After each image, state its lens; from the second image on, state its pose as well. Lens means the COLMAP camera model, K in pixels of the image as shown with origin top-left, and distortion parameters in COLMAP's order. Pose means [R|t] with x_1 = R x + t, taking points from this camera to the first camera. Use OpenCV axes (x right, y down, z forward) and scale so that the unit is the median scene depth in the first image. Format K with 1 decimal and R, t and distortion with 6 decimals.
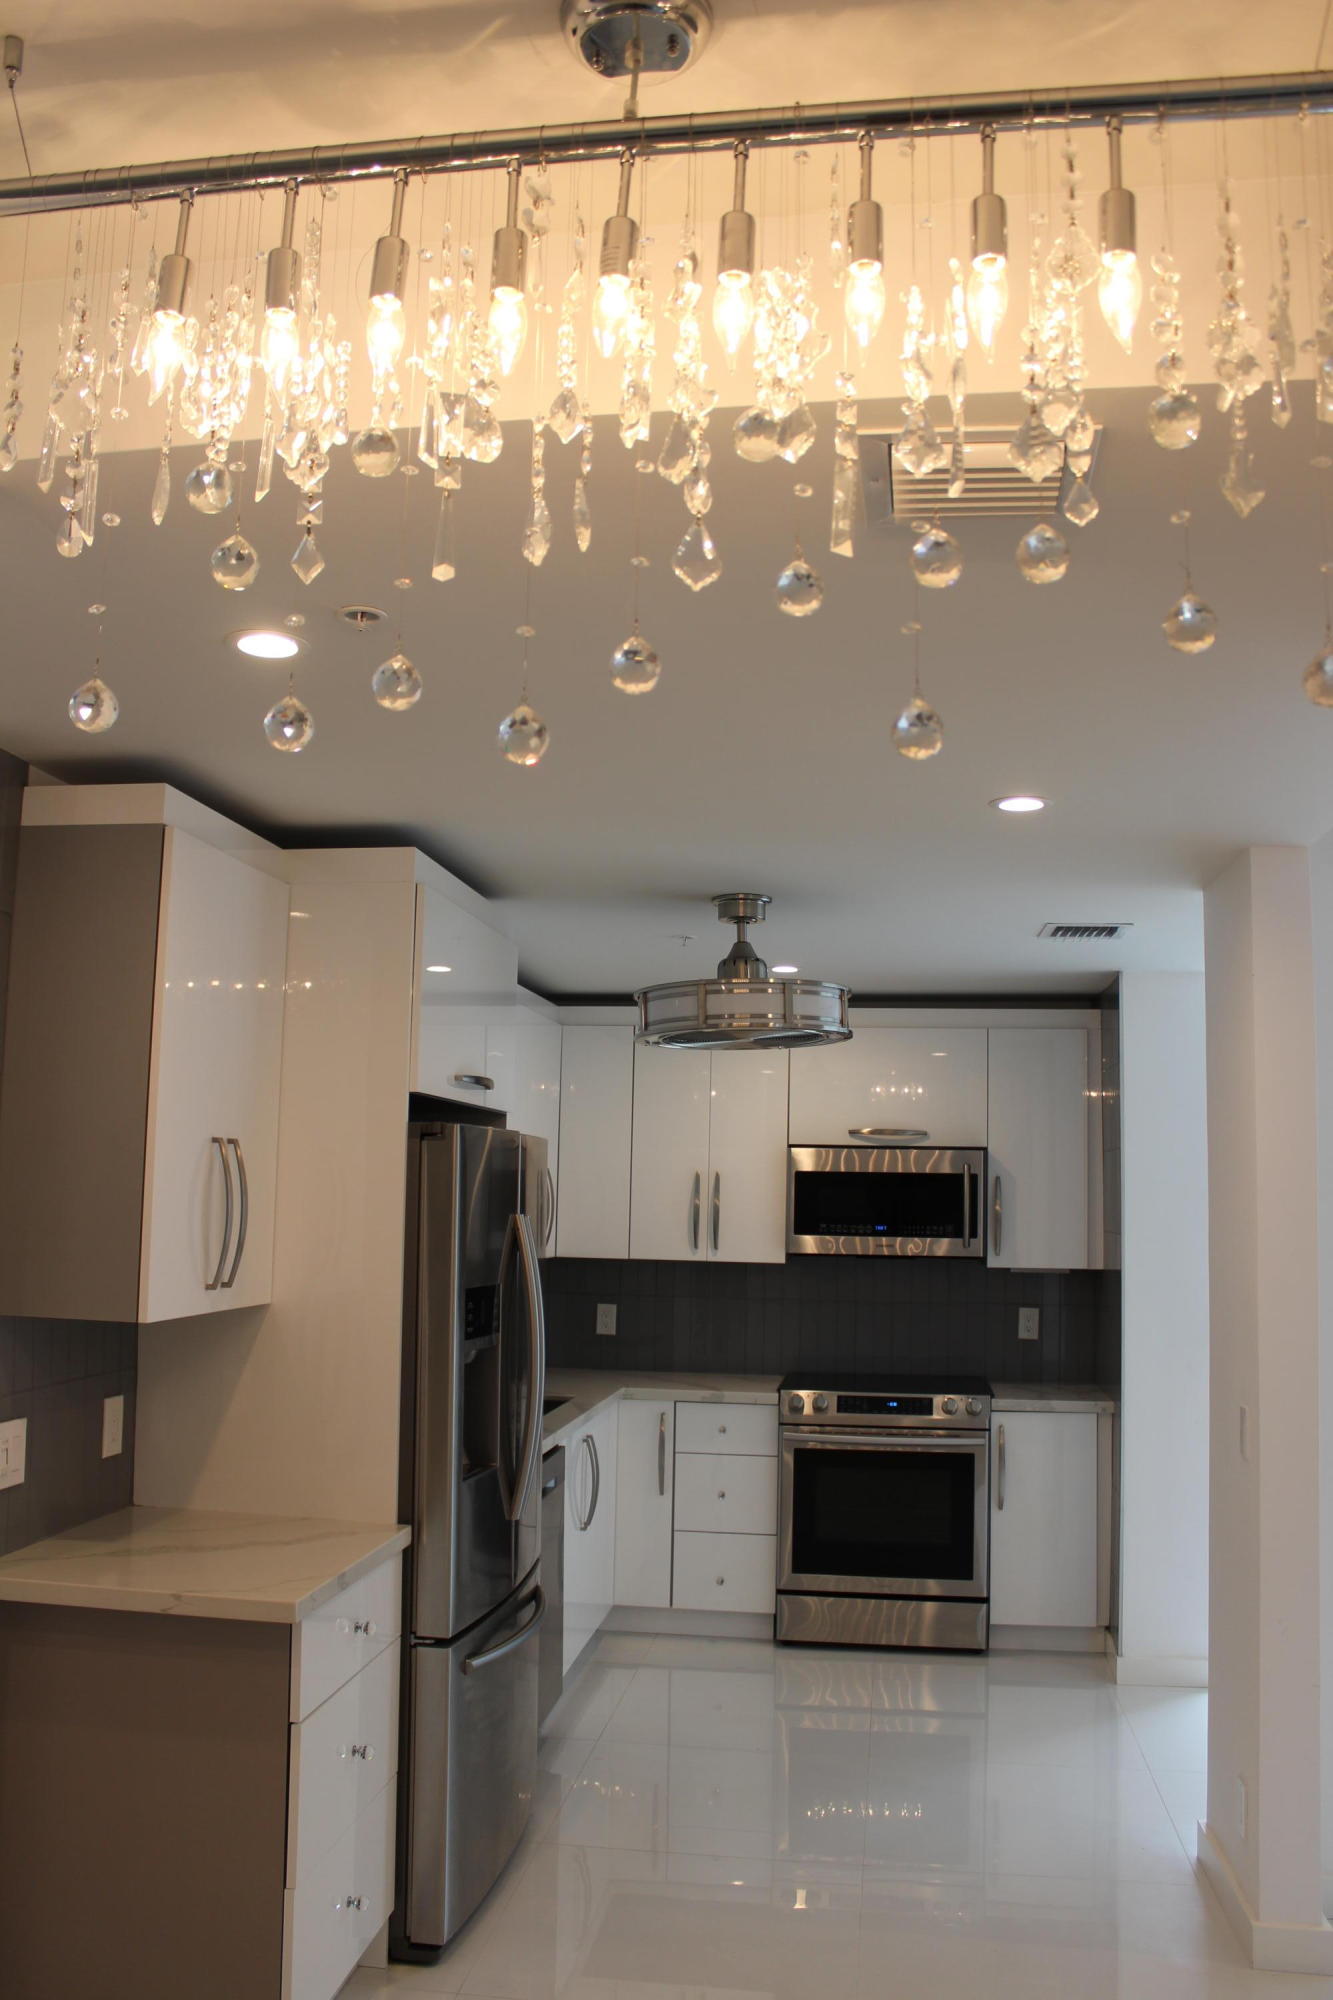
lens RADIAL K [[1668.0, 0, 668.6], [0, 1668.0, 1000.9], [0, 0, 1]] dist [-0.161815, 0.145557]
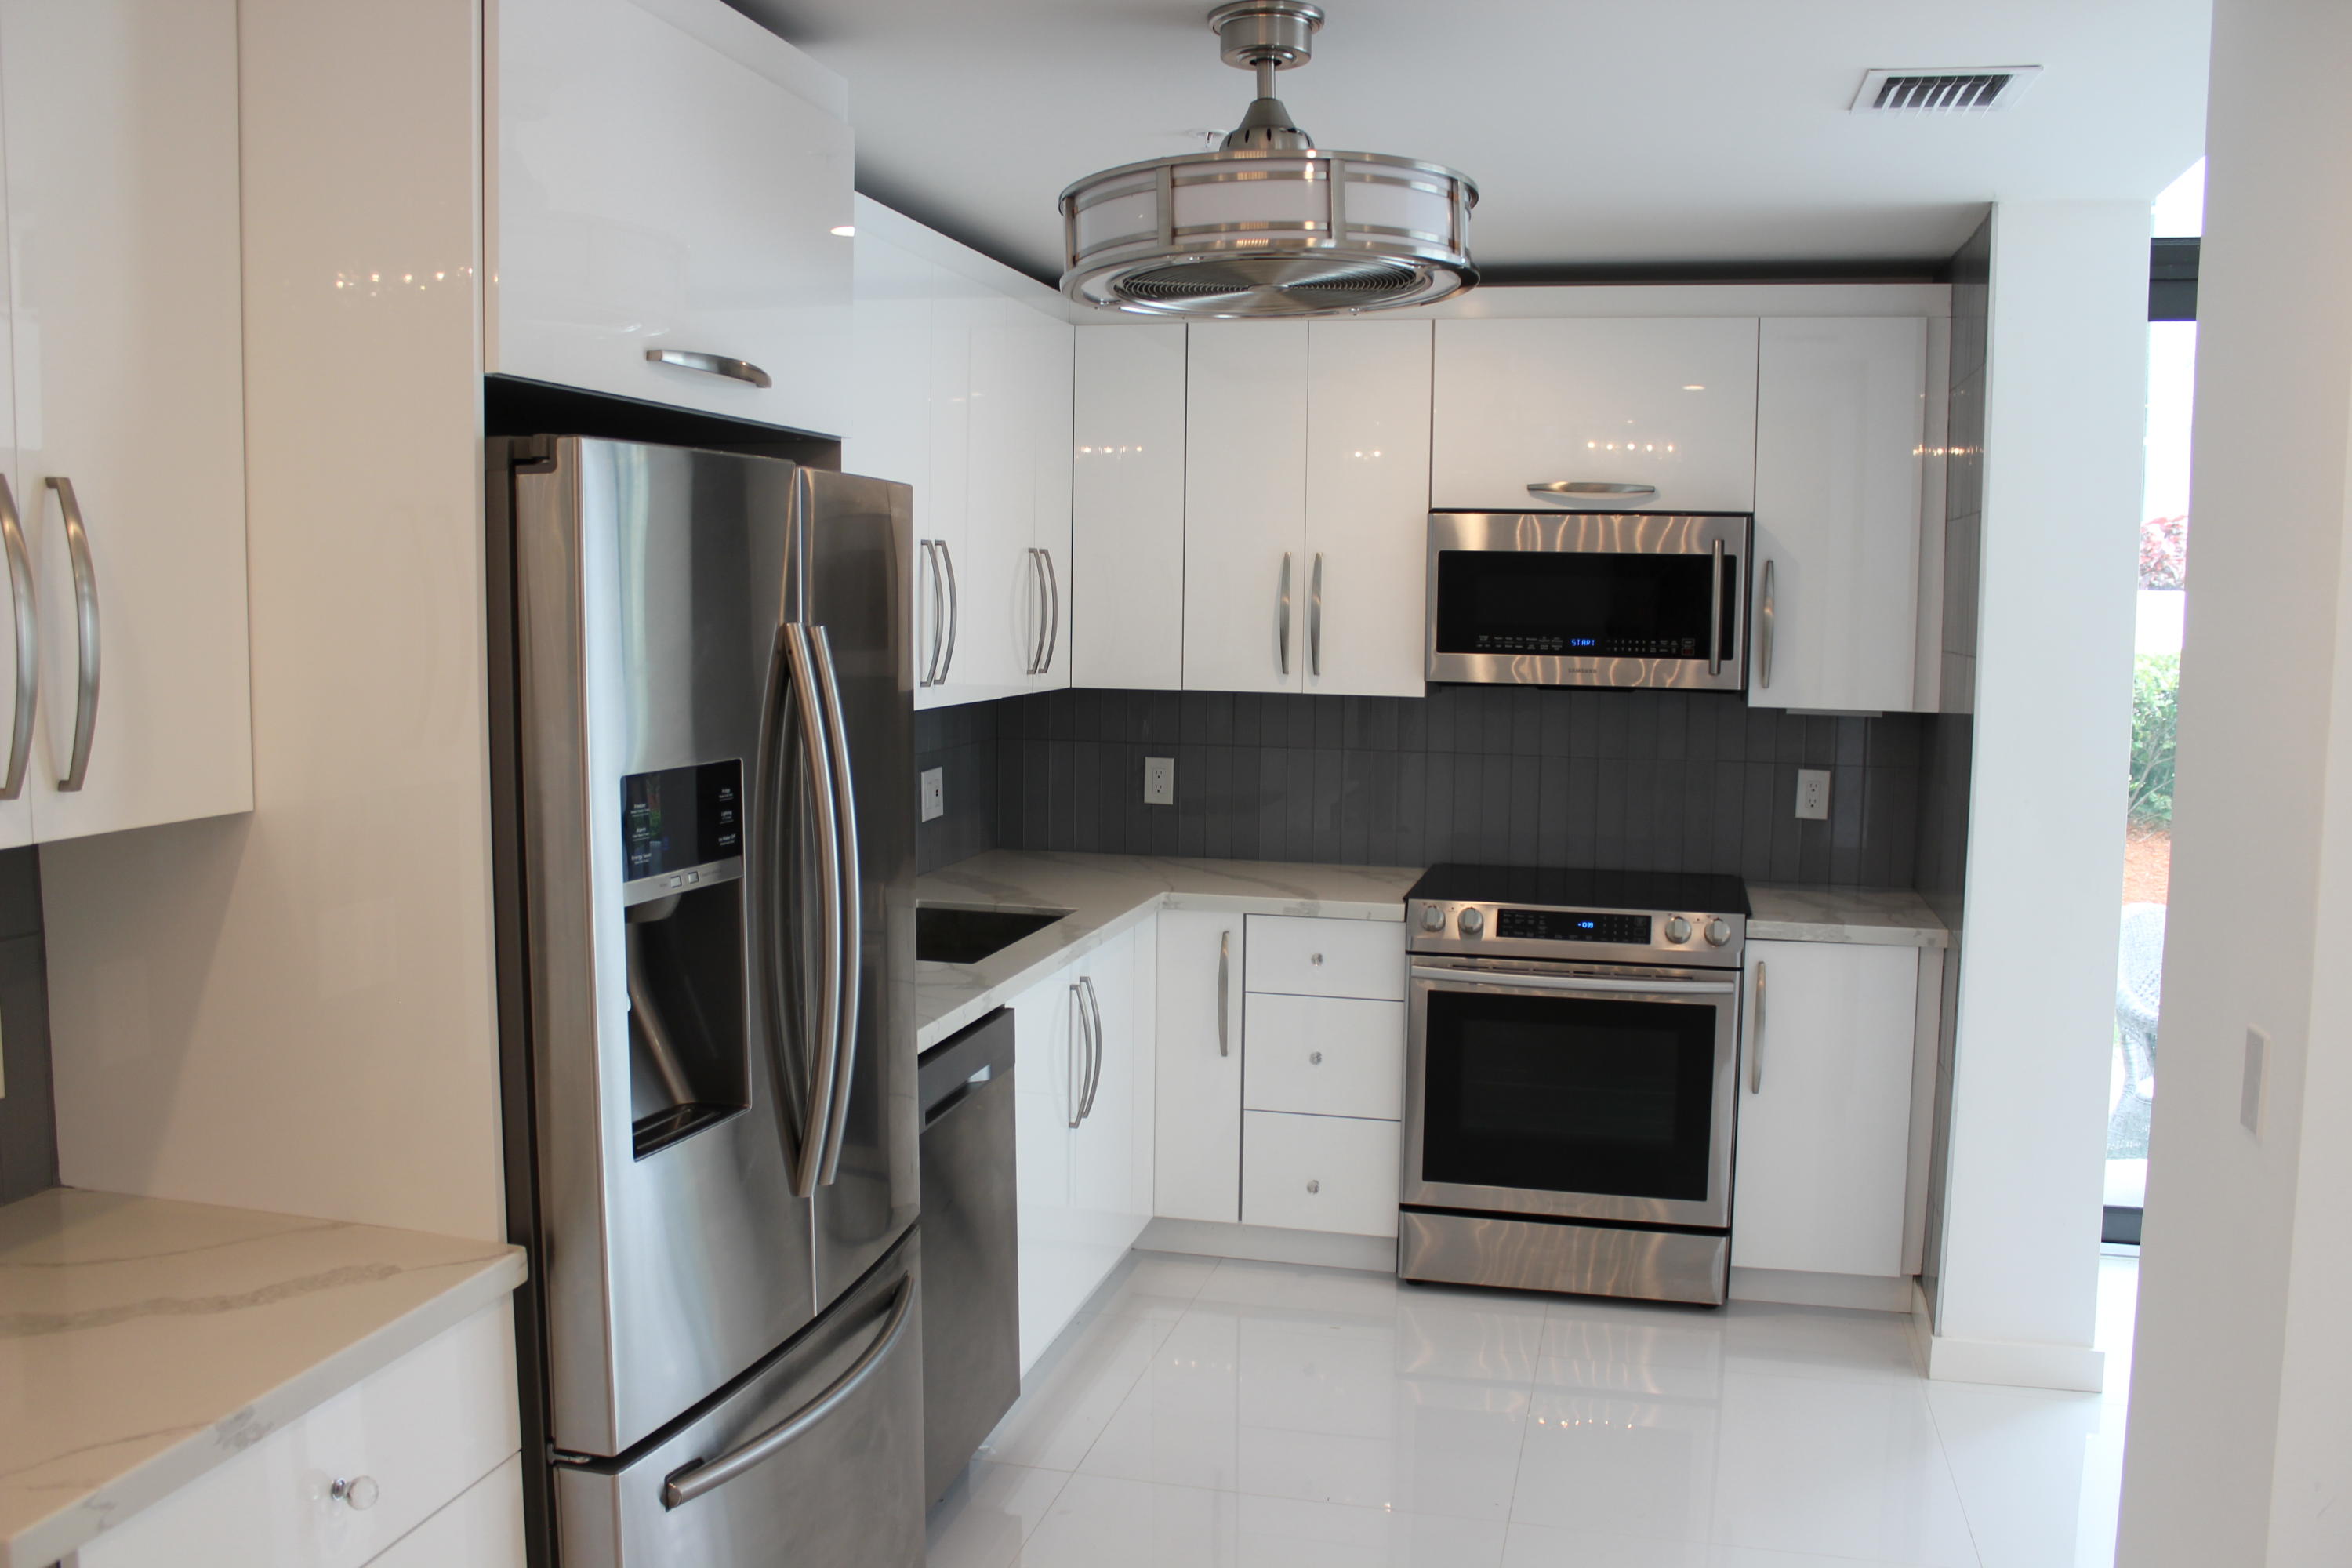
lens RADIAL K [[1961.6, 0, 1177.5], [0, 1961.6, 781.2], [0, 0, 1]] dist [-0.161815, 0.145557]
pose [[0.994093, 0.002332, -0.108509, 0.063573], [0.020198, 0.978329, 0.206070, 0.037315], [0.106638, -0.207045, 0.972502, 0.285525]]
